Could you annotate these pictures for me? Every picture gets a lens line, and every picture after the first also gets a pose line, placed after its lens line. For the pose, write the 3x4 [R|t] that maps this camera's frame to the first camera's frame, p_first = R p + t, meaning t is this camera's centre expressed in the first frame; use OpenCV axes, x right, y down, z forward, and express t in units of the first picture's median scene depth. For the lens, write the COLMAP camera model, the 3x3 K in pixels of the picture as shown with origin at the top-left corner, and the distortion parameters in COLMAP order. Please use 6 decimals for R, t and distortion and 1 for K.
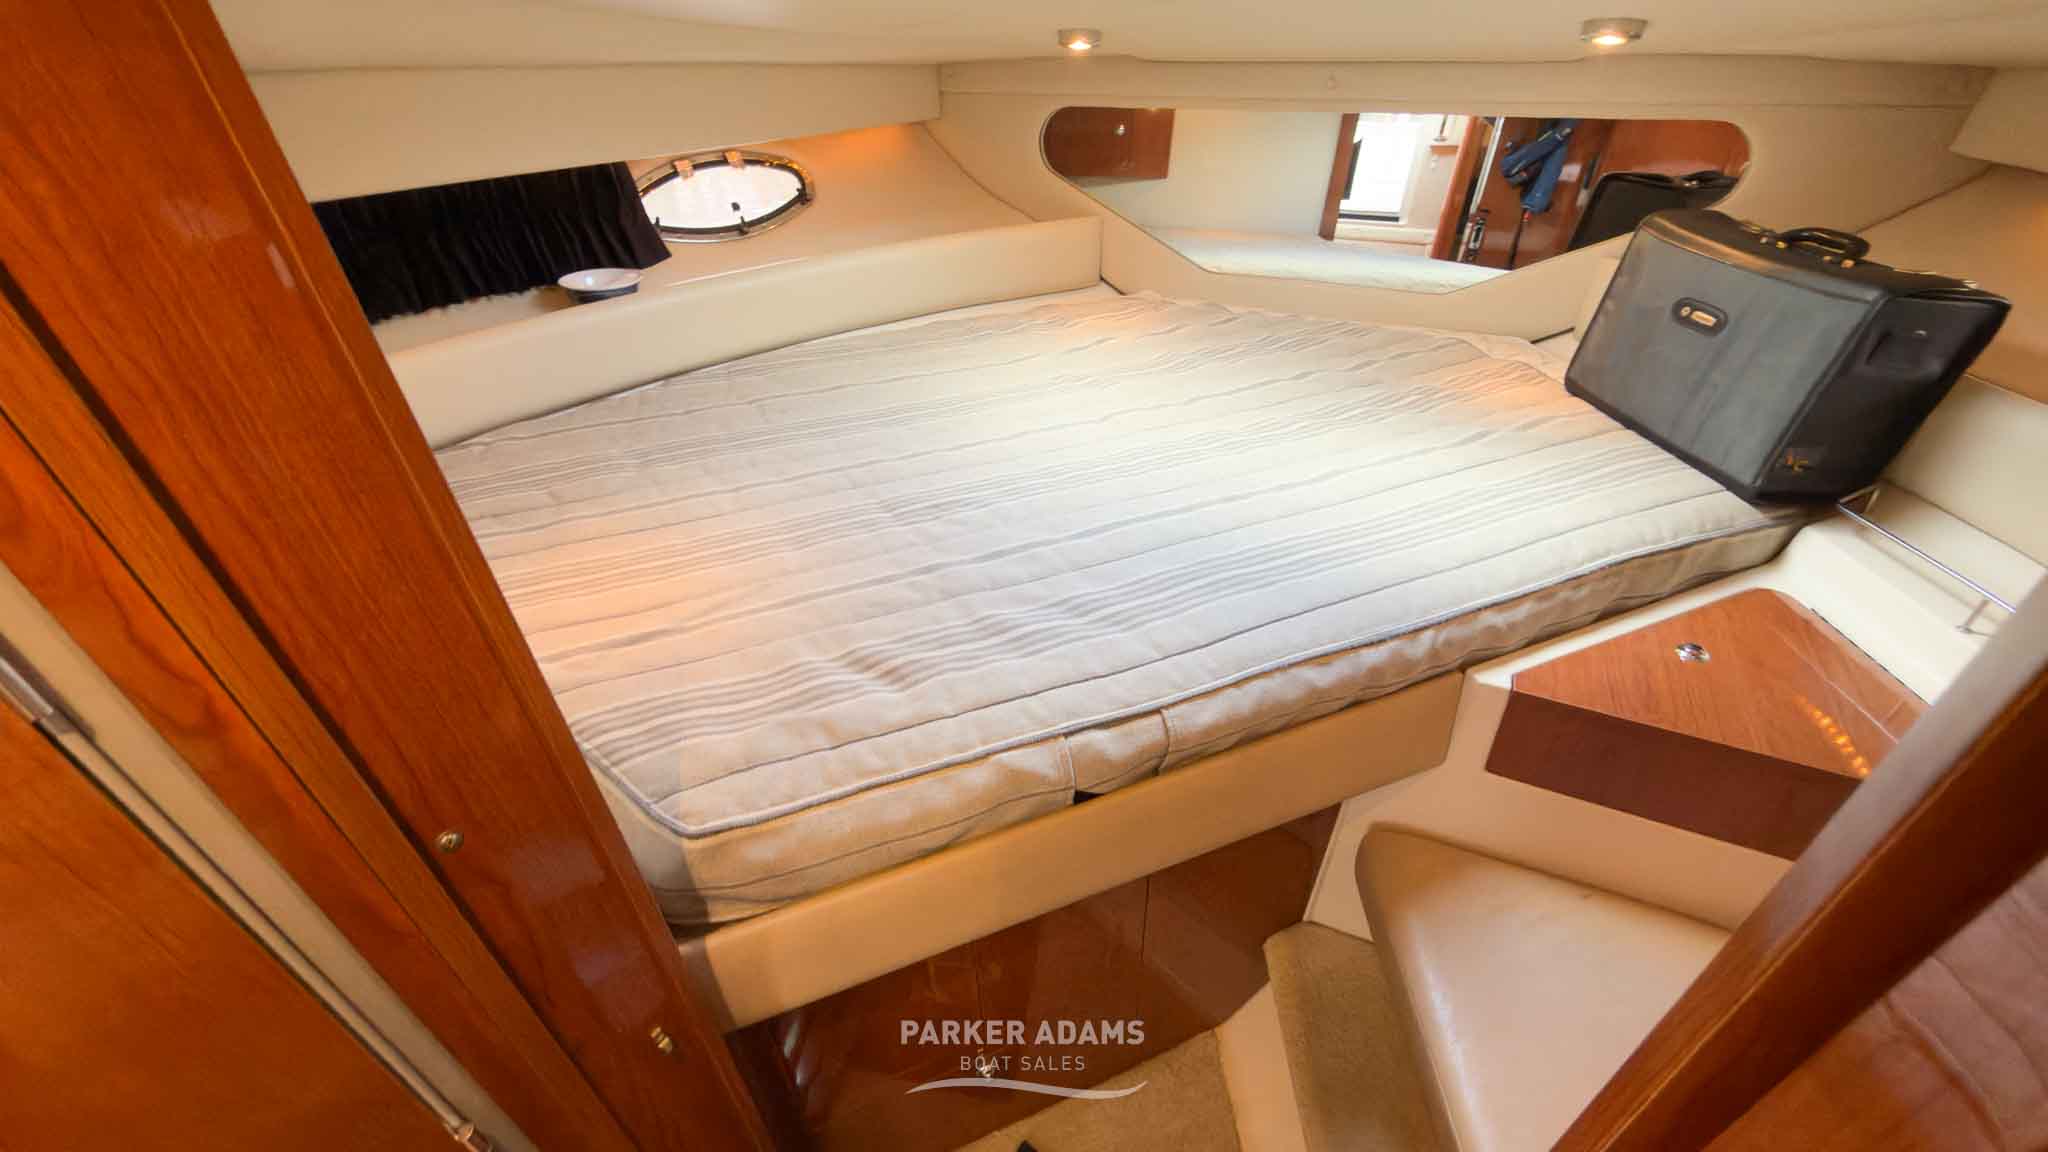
lens RADIAL K [[815.2, 0, 1032.3], [0, 815.2, 540.7], [0, 0, 1]] dist [0.000803, -0.000334]
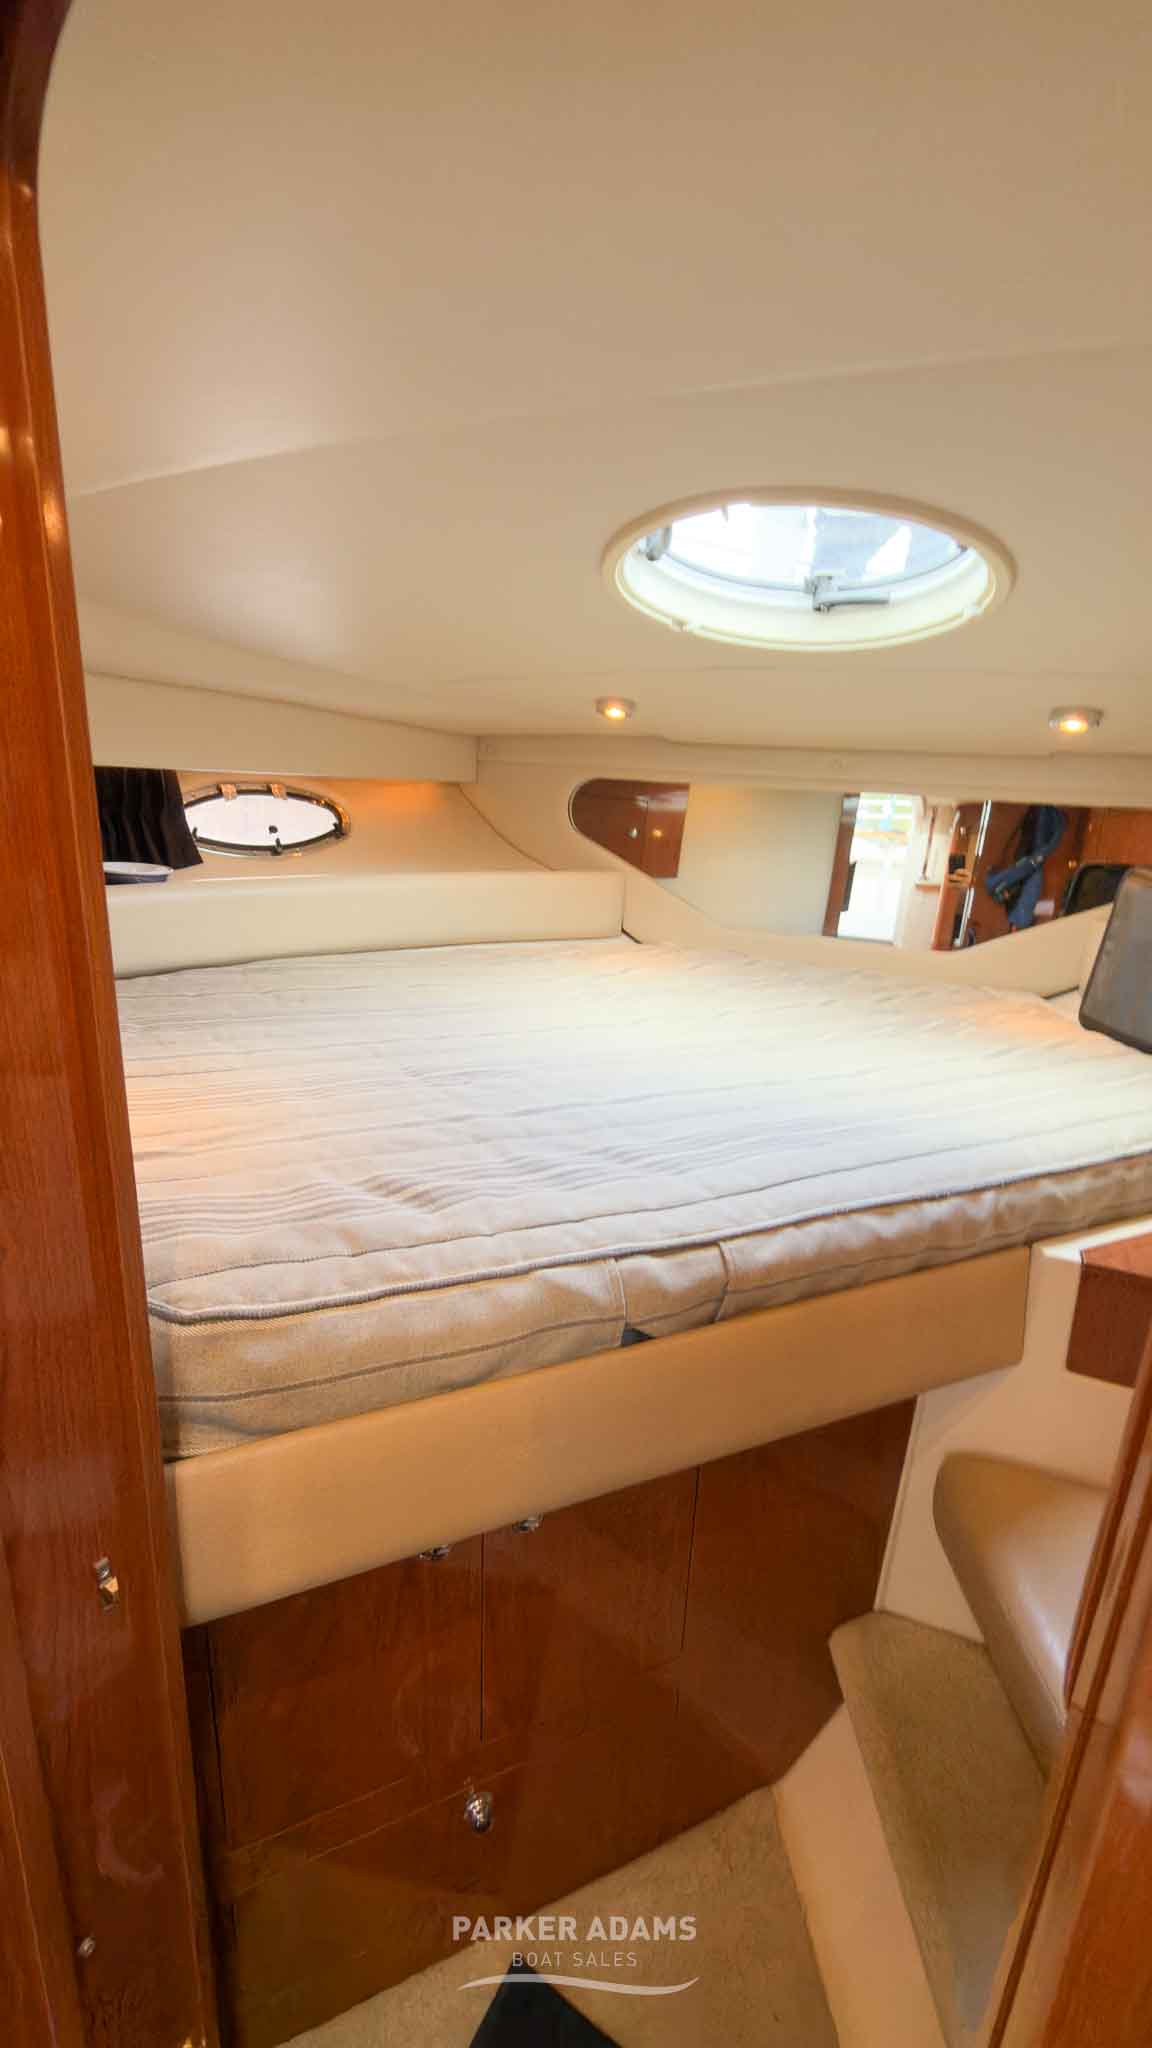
lens RADIAL K [[877.1, 0, 580.0], [0, 877.1, 1017.1], [0, 0, 1]] dist [0.002669, 0.000893]
pose [[0.996285, 0.055990, 0.065439, -0.061279], [-0.032012, 0.946145, -0.322156, 0.241280], [-0.079952, 0.318864, 0.944422, 0.008049]]
